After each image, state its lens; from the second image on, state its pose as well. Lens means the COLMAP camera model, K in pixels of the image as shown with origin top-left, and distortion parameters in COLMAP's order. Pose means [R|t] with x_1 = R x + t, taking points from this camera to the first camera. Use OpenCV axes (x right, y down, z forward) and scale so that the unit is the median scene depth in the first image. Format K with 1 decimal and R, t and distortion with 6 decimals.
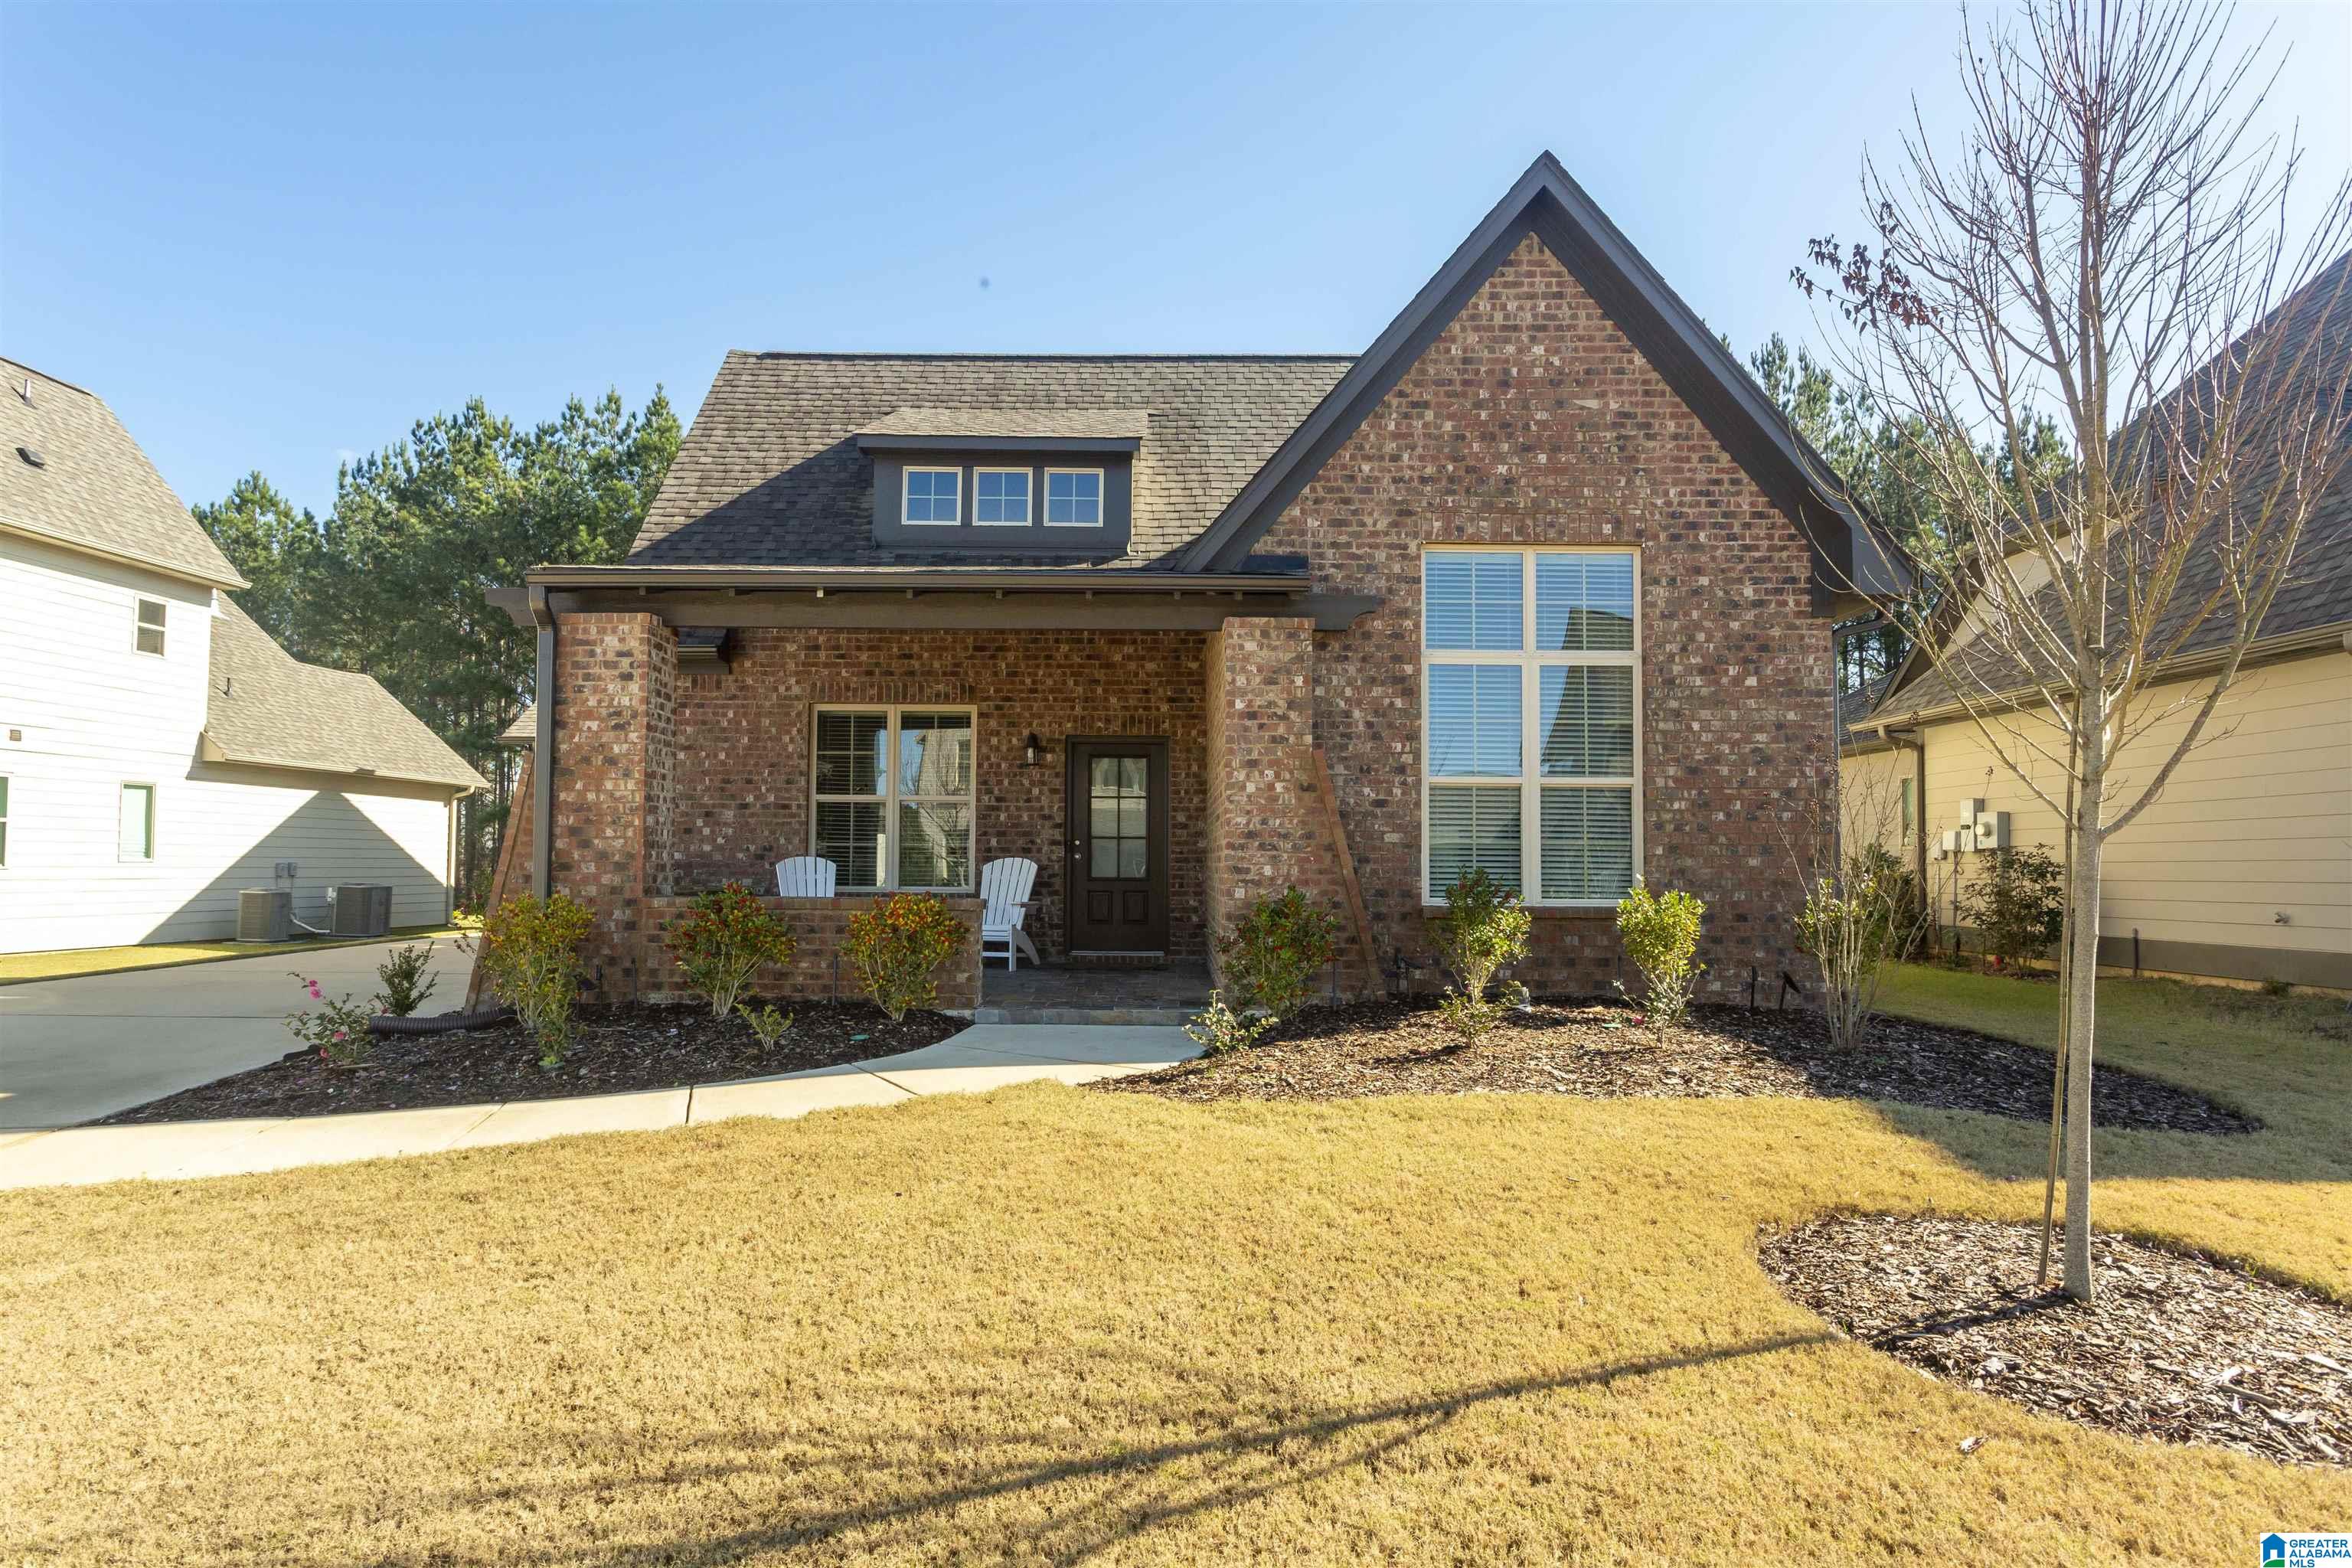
lens RADIAL K [[1239.6, 0, 1180.4], [0, 1239.6, 803.9], [0, 0, 1]] dist [-0.002025, 0.002717]
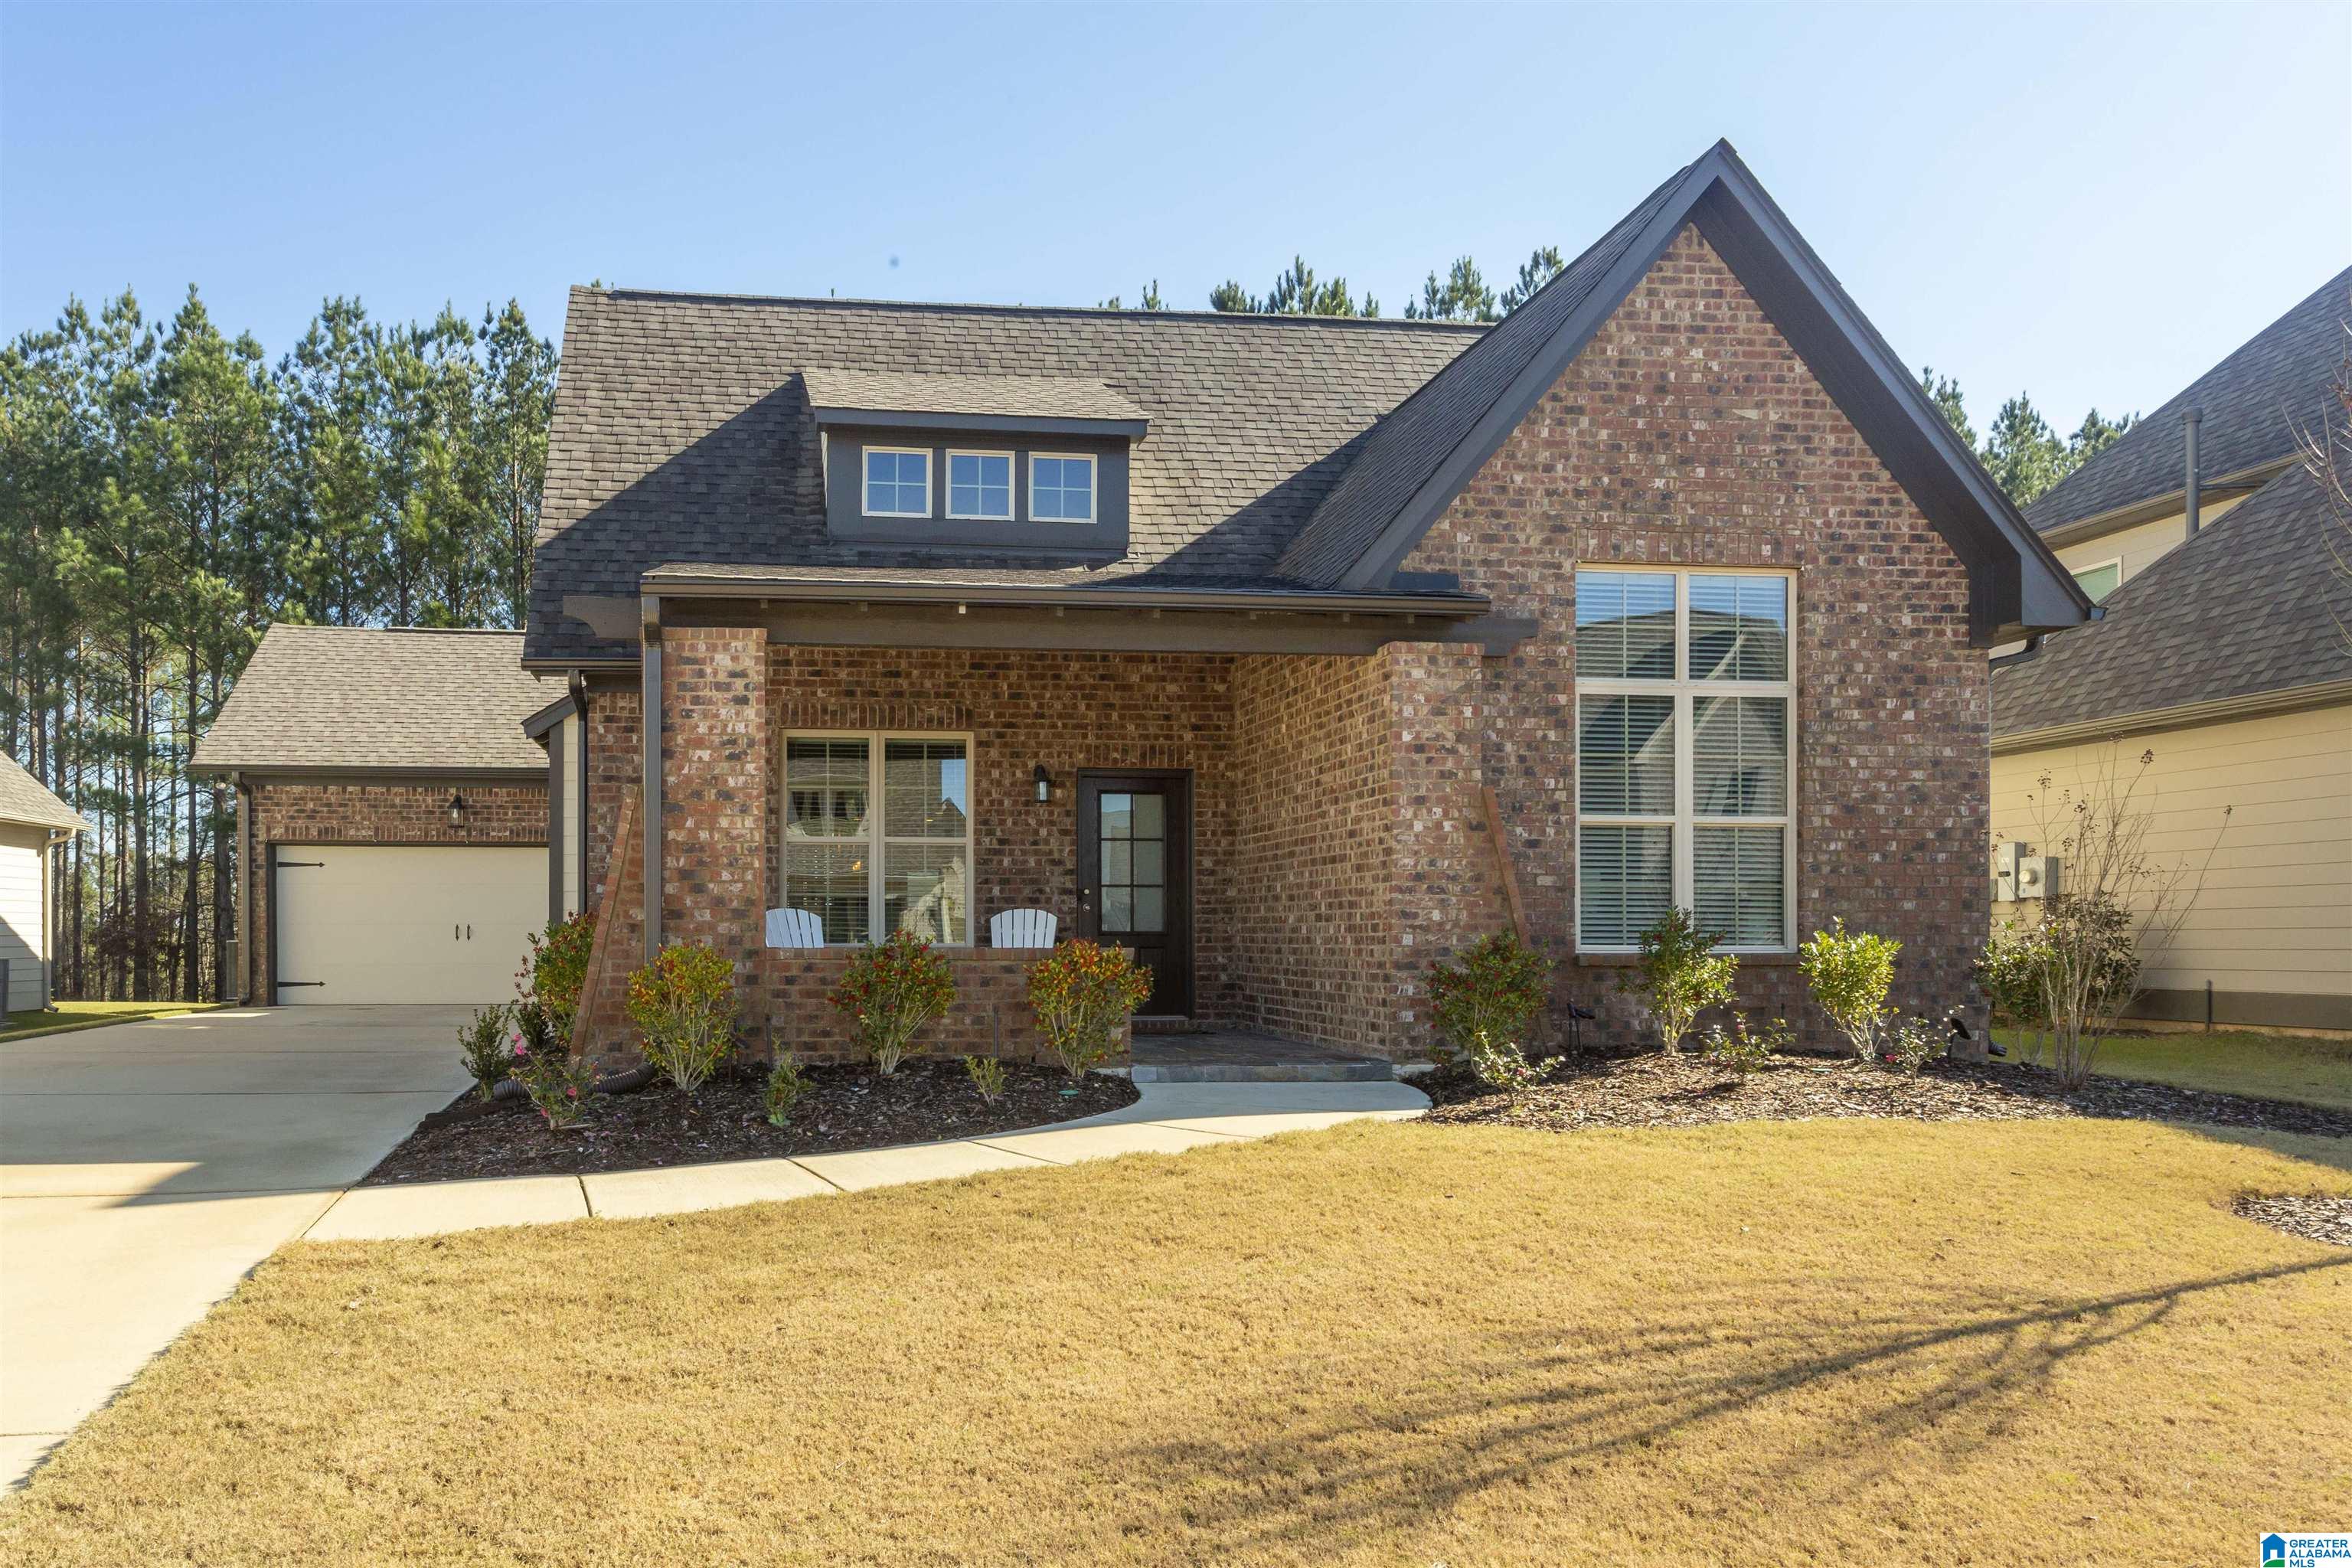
lens RADIAL K [[1648.0, 0, 941.8], [0, 1648.0, 926.5], [0, 0, 1]] dist [-0.003882, 0.008371]
pose [[0.994962, -0.004618, 0.100144, -0.396765], [0.000380, 0.999105, 0.042290, 0.008937], [-0.100250, -0.042039, 0.994074, -0.183850]]
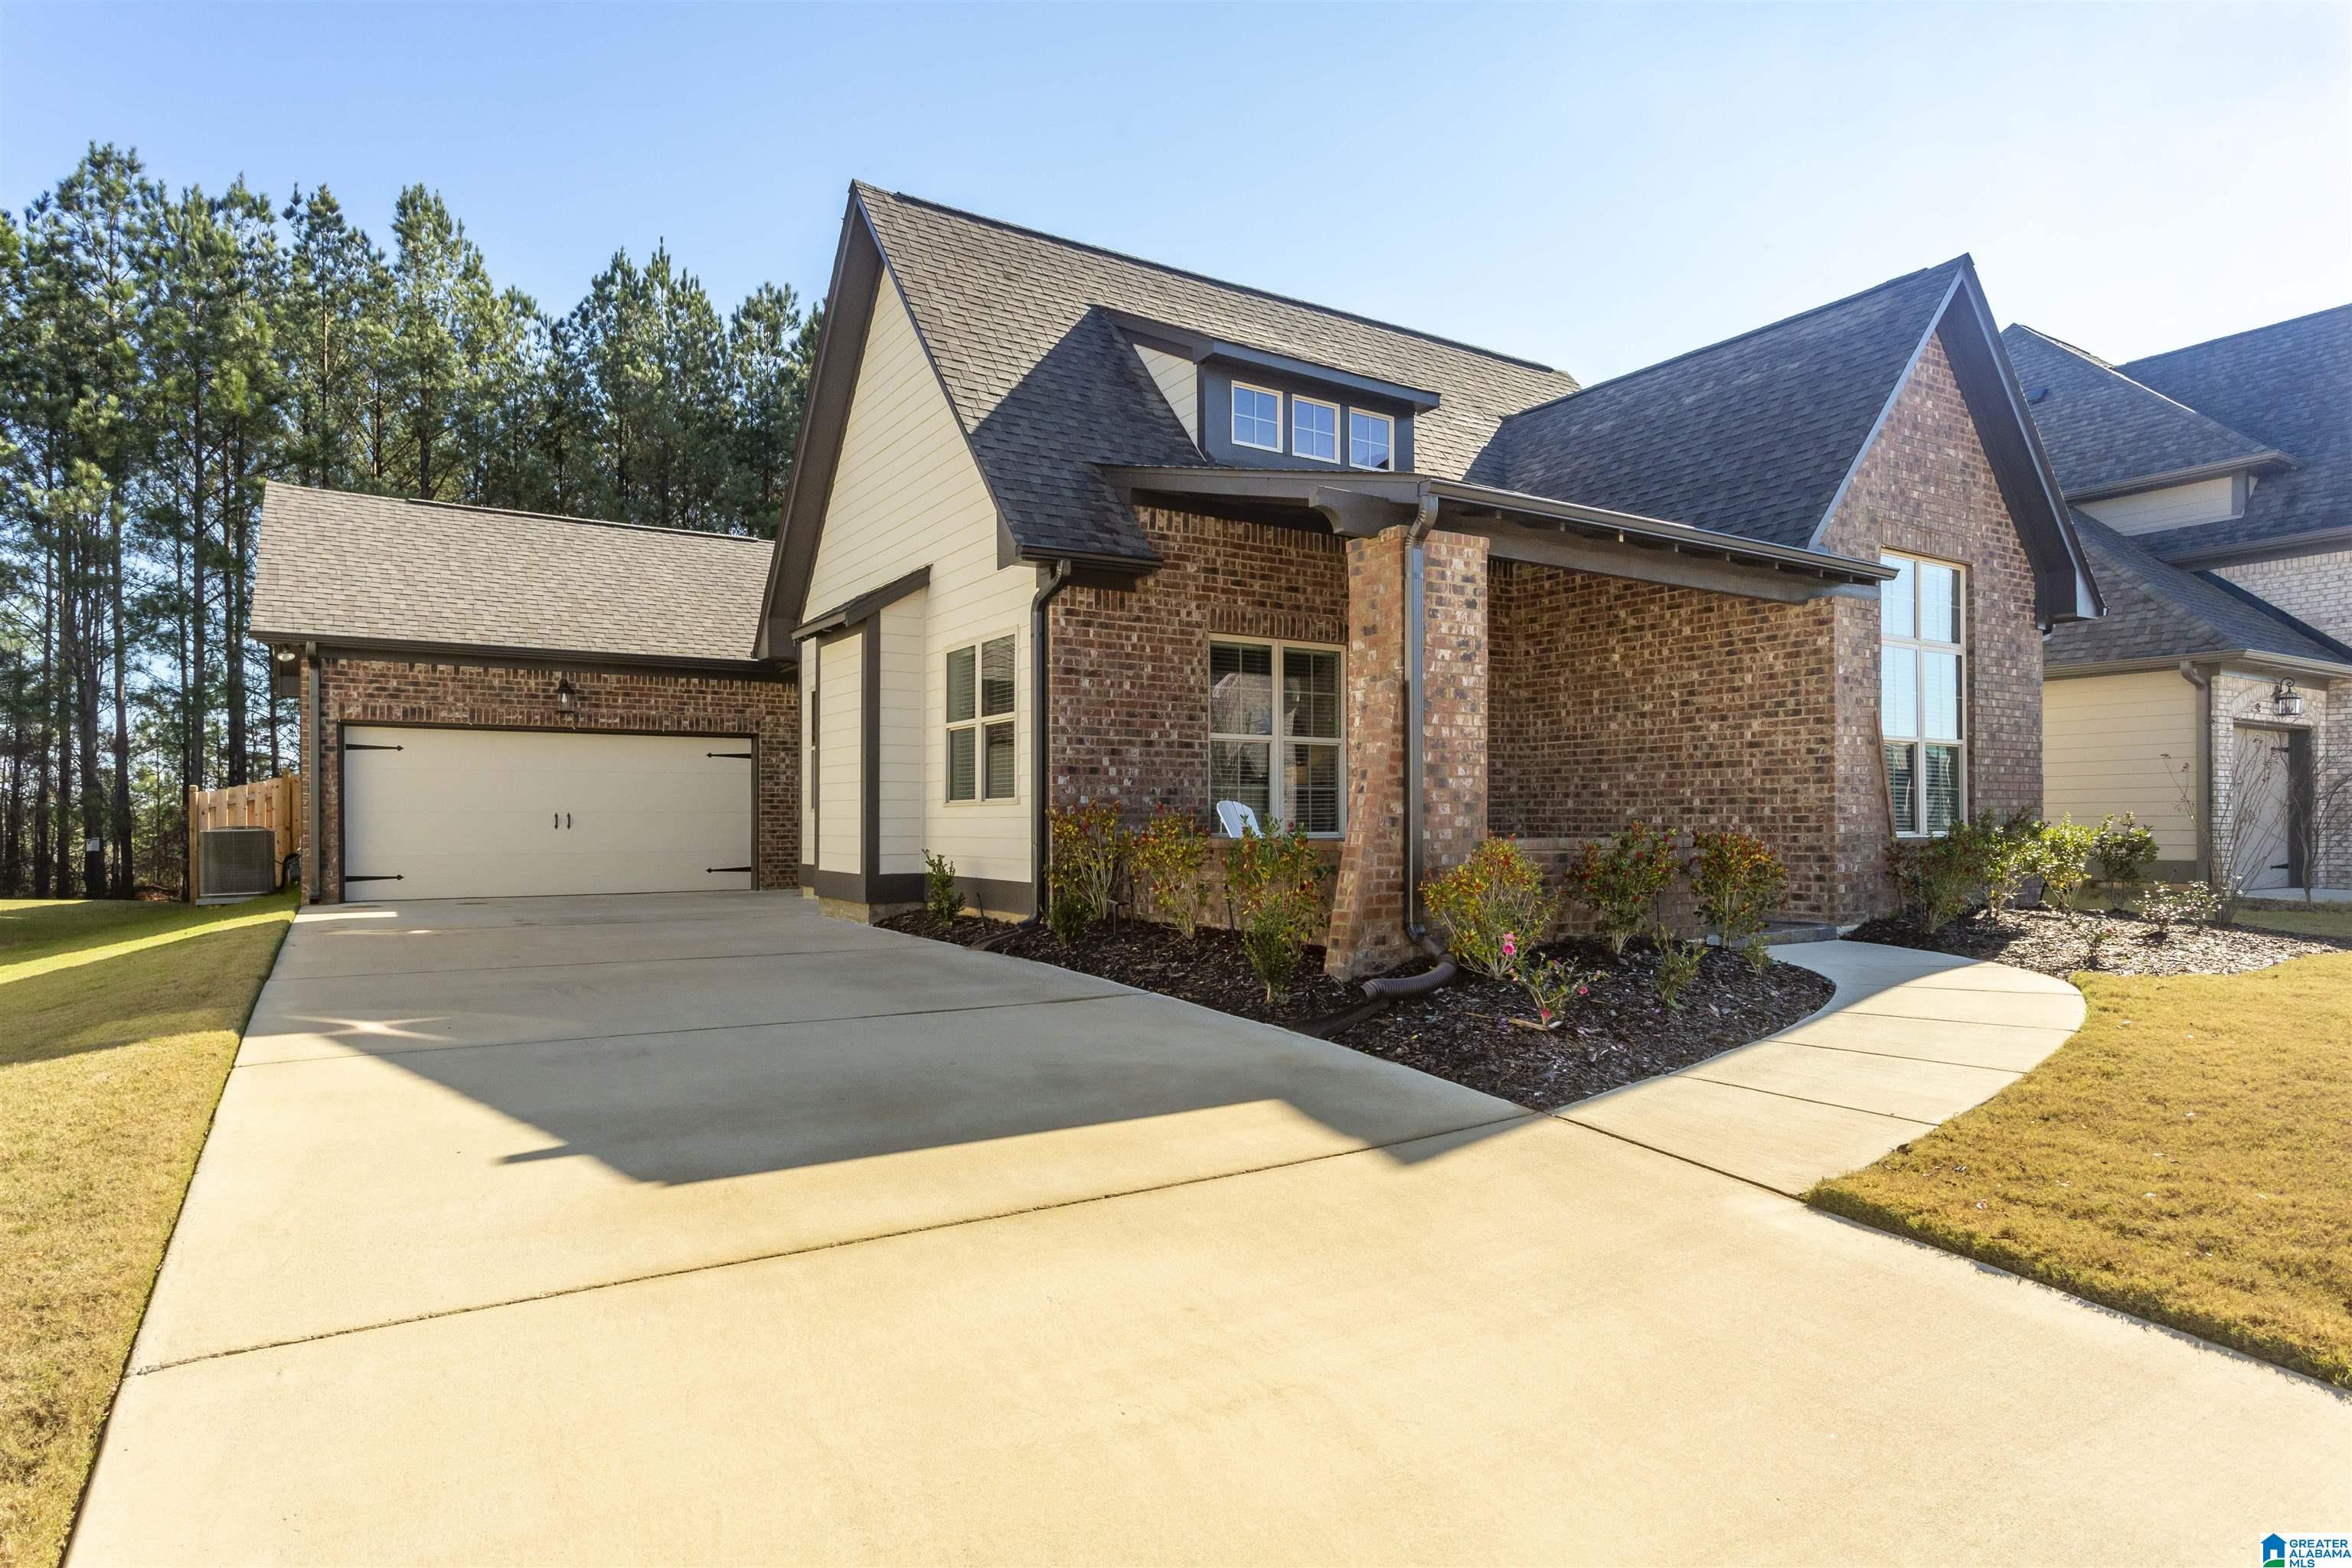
lens RADIAL K [[1290.0, 0, 1167.2], [0, 1290.0, 808.8], [0, 0, 1]] dist [-0.016093, 0.007065]
pose [[0.848438, -0.002898, 0.529288, -1.083332], [-0.019258, 0.999154, 0.036341, 0.019093], [-0.528945, -0.041026, 0.847664, 0.275062]]
